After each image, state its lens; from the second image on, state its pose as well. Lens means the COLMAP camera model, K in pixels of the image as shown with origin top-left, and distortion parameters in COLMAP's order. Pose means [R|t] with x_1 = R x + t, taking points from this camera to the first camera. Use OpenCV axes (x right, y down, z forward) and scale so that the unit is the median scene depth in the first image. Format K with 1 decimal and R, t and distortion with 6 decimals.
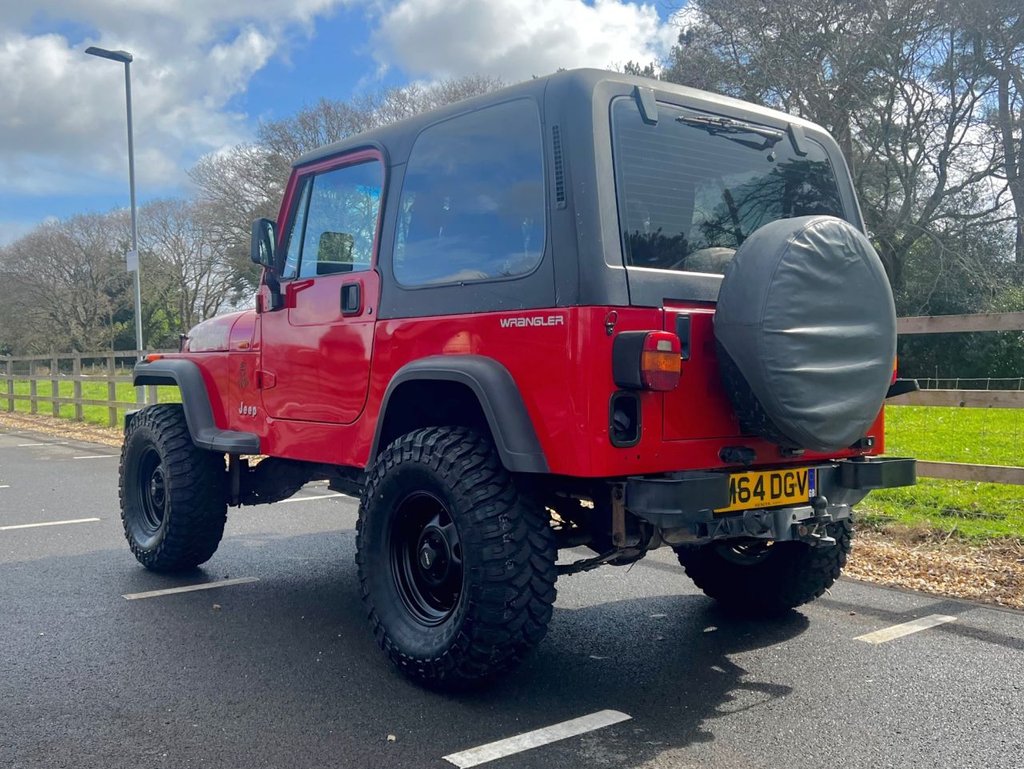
lens RADIAL K [[963.0, 0, 509.4], [0, 963.0, 360.1], [0, 0, 1]] dist [0.038844, -0.014312]
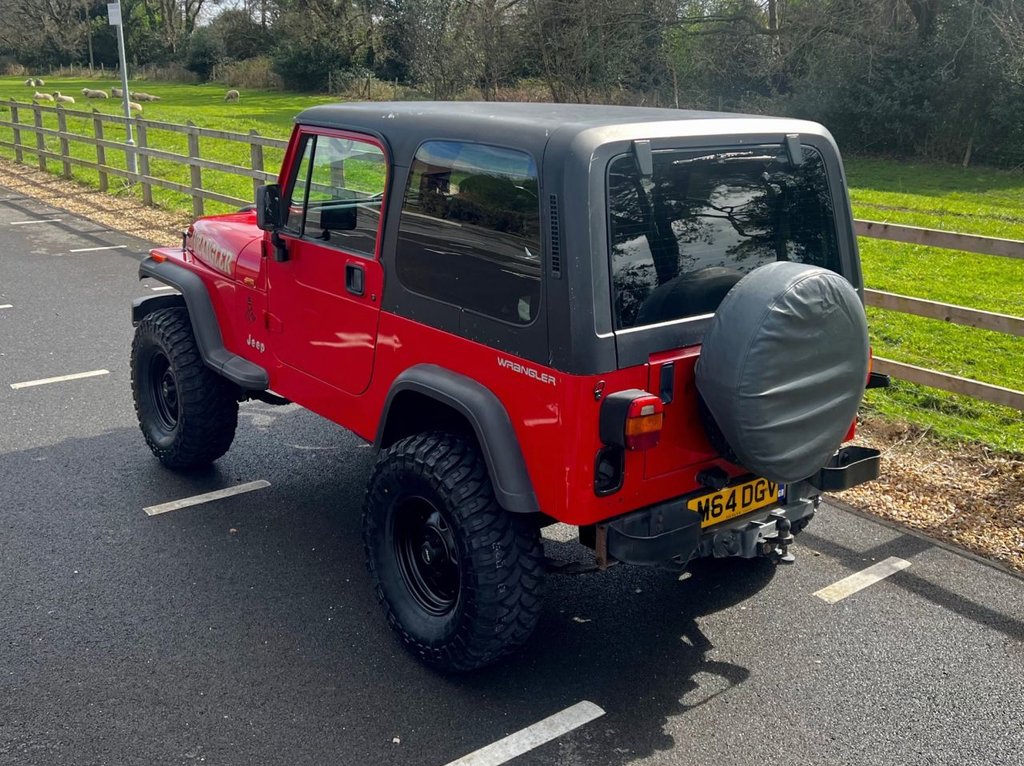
lens RADIAL K [[963.0, 0, 509.4], [0, 963.0, 358.6], [0, 0, 1]] dist [0.038844, -0.014312]
pose [[0.999791, 0.020279, 0.002507, 0.001160], [-0.020400, 0.983611, 0.179144, -0.230164], [0.001167, -0.179157, 0.983820, -0.051318]]
